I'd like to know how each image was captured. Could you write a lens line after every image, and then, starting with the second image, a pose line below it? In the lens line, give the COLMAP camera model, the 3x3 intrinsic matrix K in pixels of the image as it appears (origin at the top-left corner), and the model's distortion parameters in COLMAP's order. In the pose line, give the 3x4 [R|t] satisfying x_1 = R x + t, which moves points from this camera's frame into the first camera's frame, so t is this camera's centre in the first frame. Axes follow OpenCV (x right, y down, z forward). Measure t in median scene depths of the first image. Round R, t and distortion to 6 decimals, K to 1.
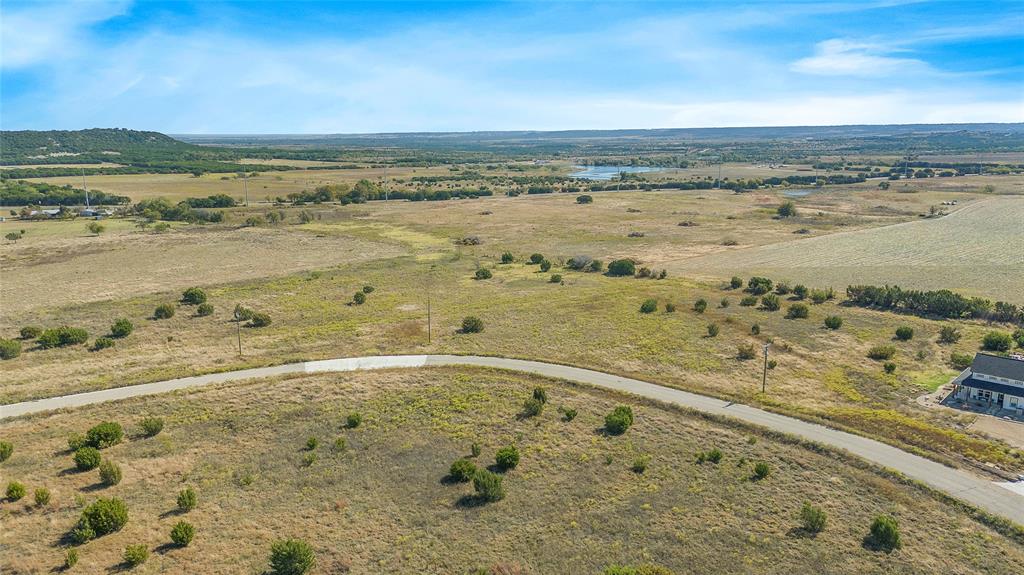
lens RADIAL K [[748.1, 0, 514.8], [0, 748.1, 286.0], [0, 0, 1]] dist [0.092313, -0.105293]
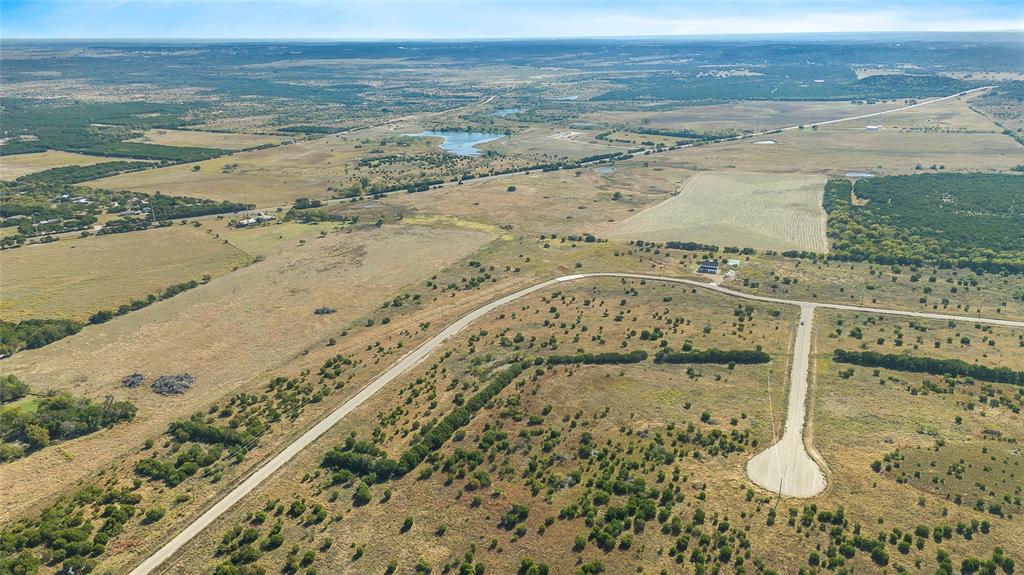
lens RADIAL K [[748.1, 0, 514.8], [0, 748.1, 286.0], [0, 0, 1]] dist [0.092313, -0.105293]
pose [[0.943215, -0.106930, 0.314501, -1.437413], [0.069440, 0.989325, 0.128115, -0.317931], [-0.324844, -0.099001, 0.940572, -2.200512]]
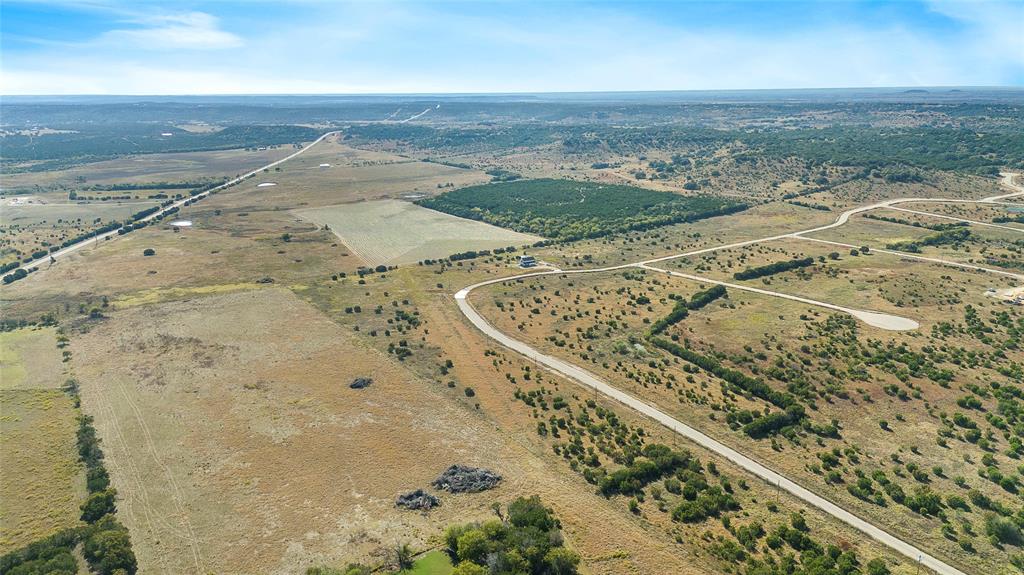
lens RADIAL K [[748.1, 0, 514.8], [0, 748.1, 286.0], [0, 0, 1]] dist [0.092313, -0.105293]
pose [[0.271136, -0.238051, 0.932640, -3.193580], [0.200987, 0.961578, 0.187007, -0.524629], [-0.941323, 0.136744, 0.308563, -0.418767]]
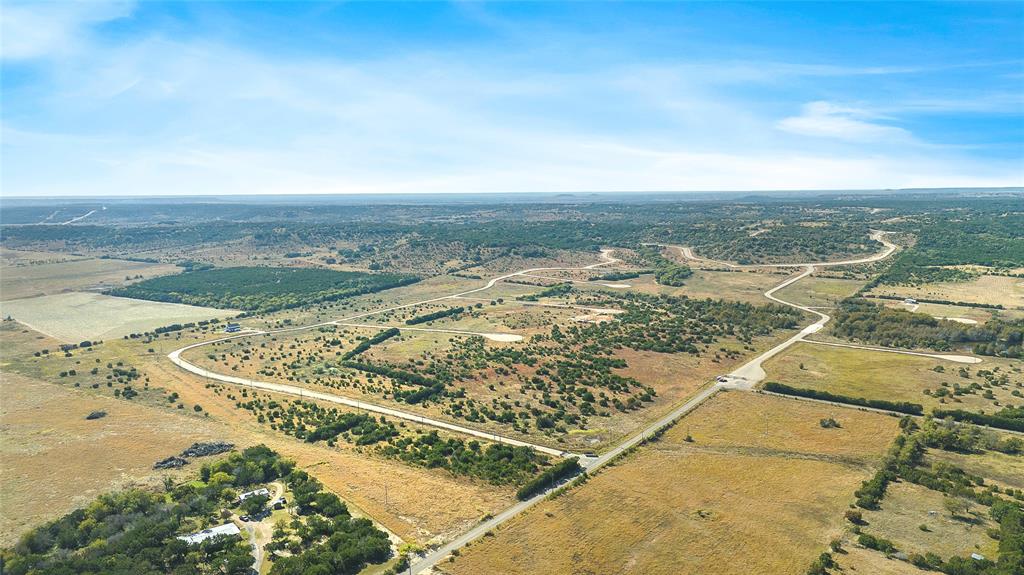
lens RADIAL K [[748.1, 0, 514.8], [0, 748.1, 286.0], [0, 0, 1]] dist [0.092313, -0.105293]
pose [[-0.125446, -0.117615, 0.985104, -4.146705], [0.211601, 0.966928, 0.142391, -0.434439], [-0.969272, 0.226311, -0.096409, -0.551994]]
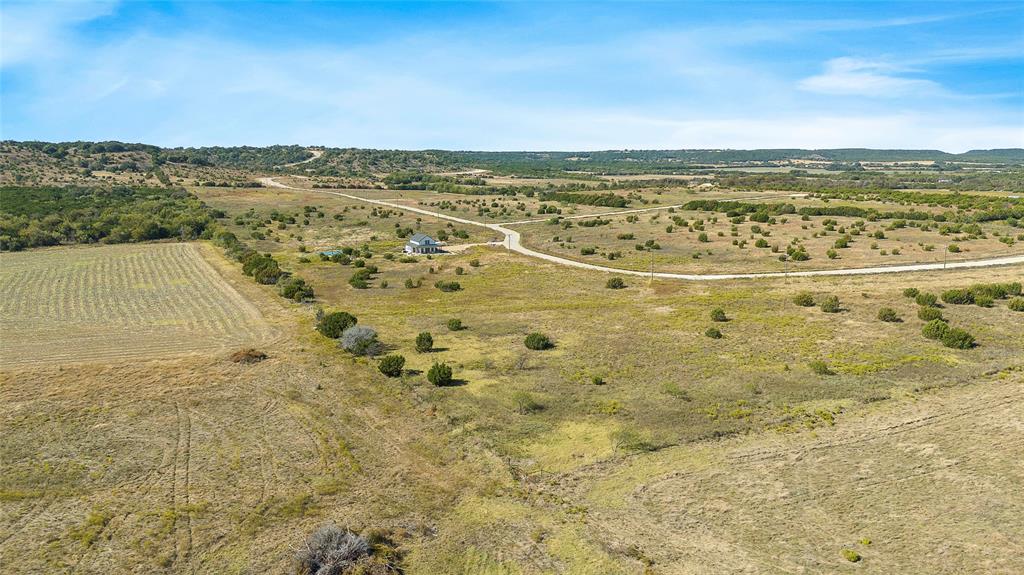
lens RADIAL K [[748.1, 0, 514.8], [0, 748.1, 286.0], [0, 0, 1]] dist [0.092313, -0.105293]
pose [[-0.934368, -0.052250, 0.352458, -0.334377], [0.076367, 0.936836, 0.341330, -0.385795], [-0.348030, 0.345844, -0.871360, 2.110416]]
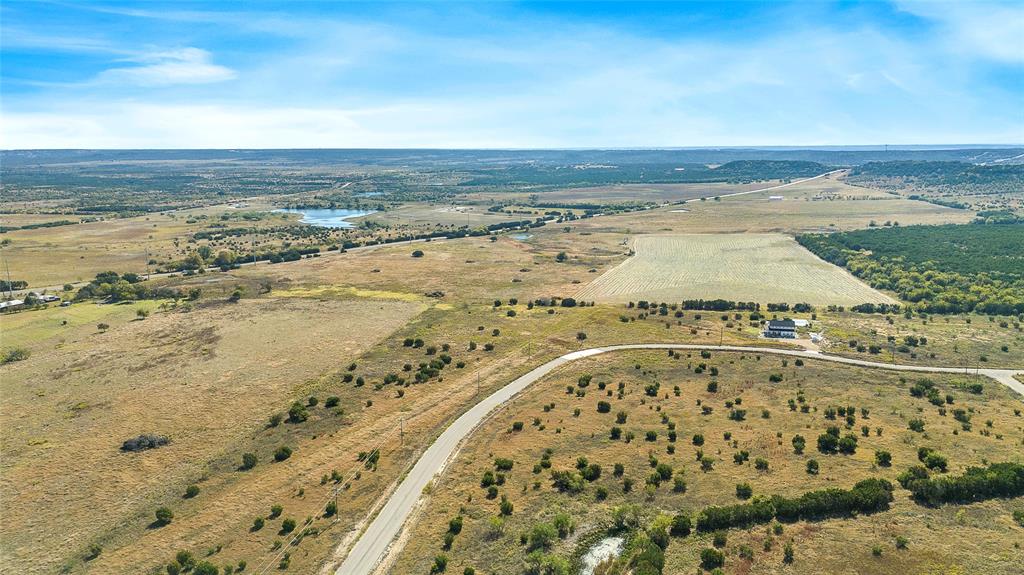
lens RADIAL K [[751.4, 0, 515.4], [0, 751.4, 287.9], [0, 0, 1]] dist [0.061152, -0.046252]
pose [[0.851482, -0.092913, 0.516086, -1.341734], [0.103210, 0.994621, 0.008782, -0.128336], [-0.514126, 0.045787, 0.856491, -0.811739]]
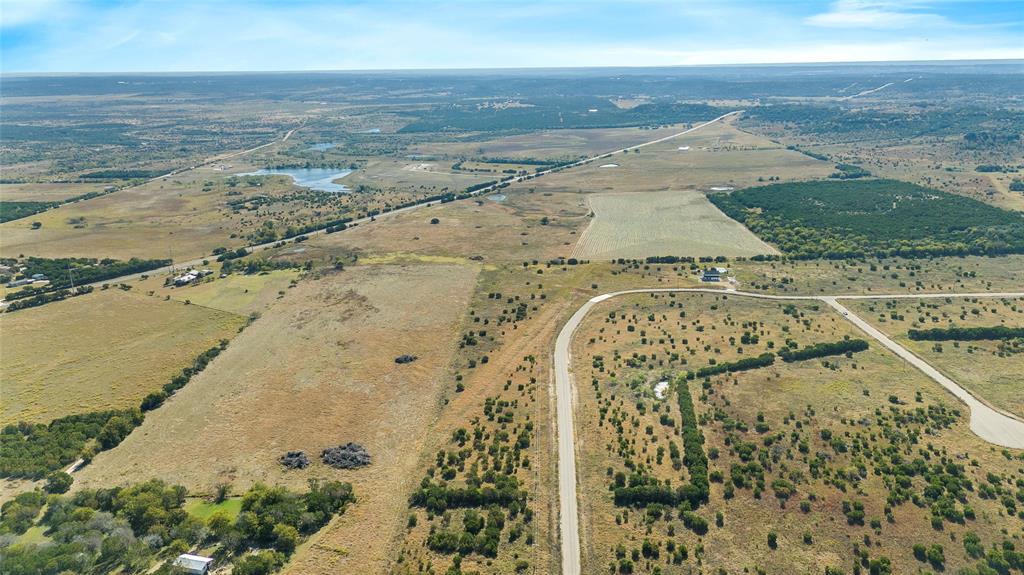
lens RADIAL K [[748.1, 0, 514.8], [0, 748.1, 286.0], [0, 0, 1]] dist [0.092313, -0.105293]
pose [[0.773249, -0.181657, 0.607525, -2.522642], [0.135367, 0.983290, 0.121722, -0.435779], [-0.619485, -0.011882, 0.784919, -1.593020]]
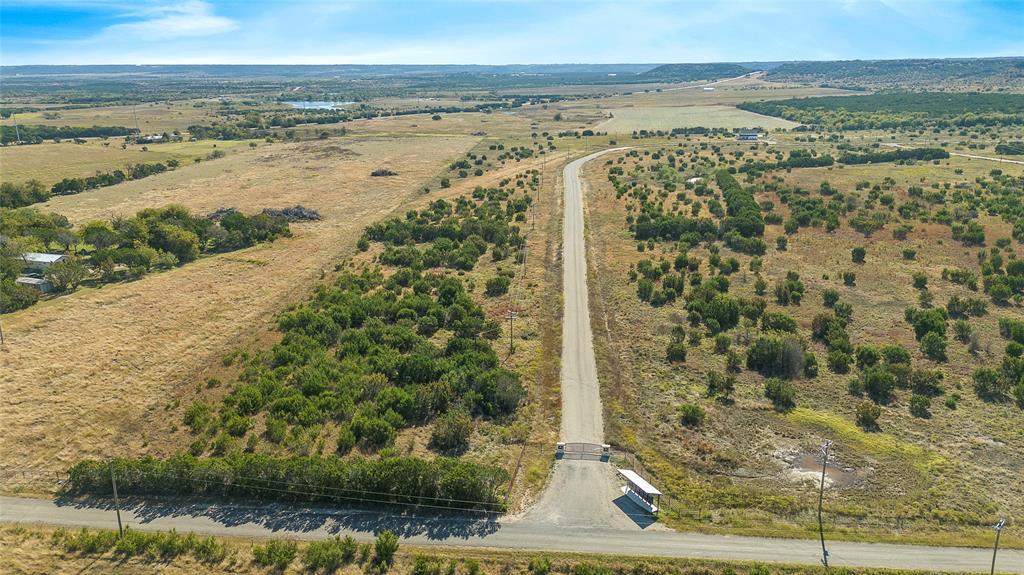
lens RADIAL K [[751.4, 0, 515.4], [0, 751.4, 287.9], [0, 0, 1]] dist [0.061152, -0.046252]
pose [[0.787943, -0.172111, 0.591205, -2.315661], [0.124653, 0.984847, 0.120574, 0.216504], [-0.602999, -0.021310, 0.797457, -1.275764]]
